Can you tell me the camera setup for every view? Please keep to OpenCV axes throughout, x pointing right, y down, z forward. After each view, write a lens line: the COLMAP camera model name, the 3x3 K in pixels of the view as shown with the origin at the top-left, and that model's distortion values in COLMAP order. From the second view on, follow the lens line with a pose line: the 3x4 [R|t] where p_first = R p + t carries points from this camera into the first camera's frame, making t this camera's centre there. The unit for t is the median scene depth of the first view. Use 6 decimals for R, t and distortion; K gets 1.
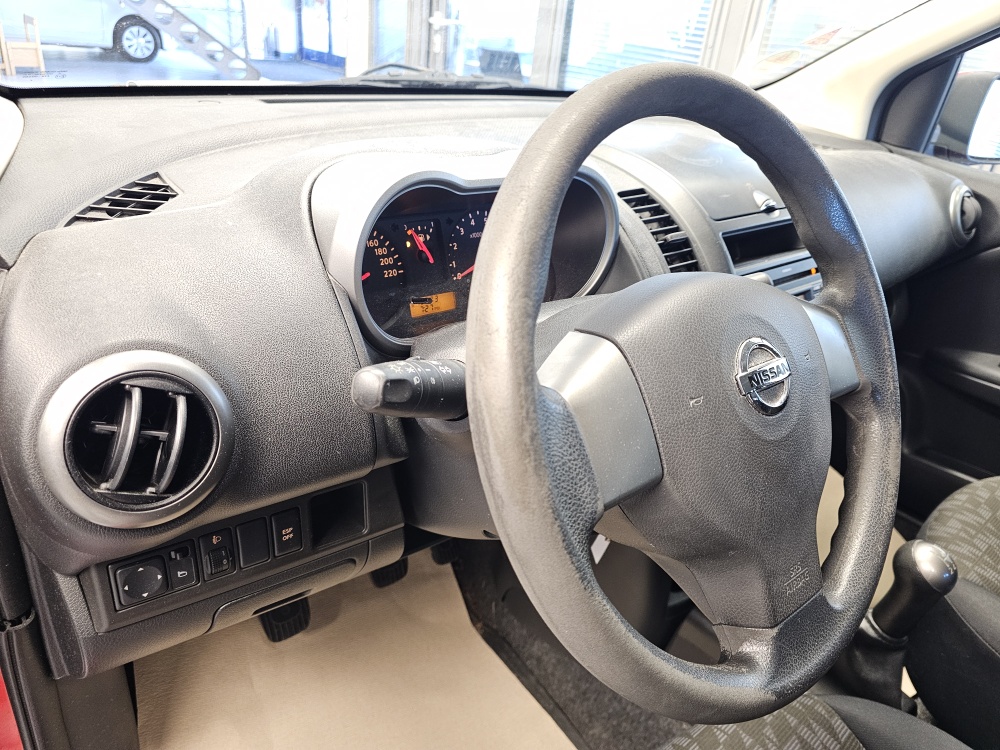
lens RADIAL K [[674.1, 0, 494.9], [0, 674.1, 355.5], [0, 0, 1]] dist [0.004094, -0.025182]
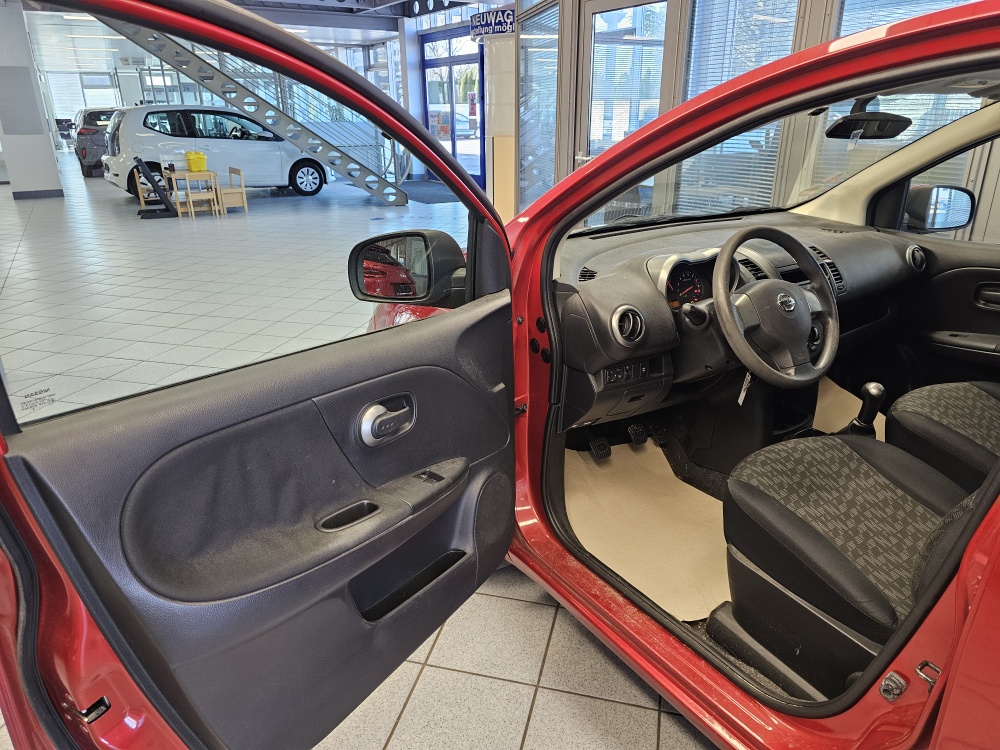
lens RADIAL K [[676.7, 0, 500.0], [0, 676.7, 375.0], [0, 0, 1]] dist [0.033401, -0.034607]
pose [[0.989808, -0.058712, -0.129740, -0.251477], [0.045232, 0.993495, -0.104512, 0.260977], [0.135032, 0.097578, 0.986025, -1.021457]]
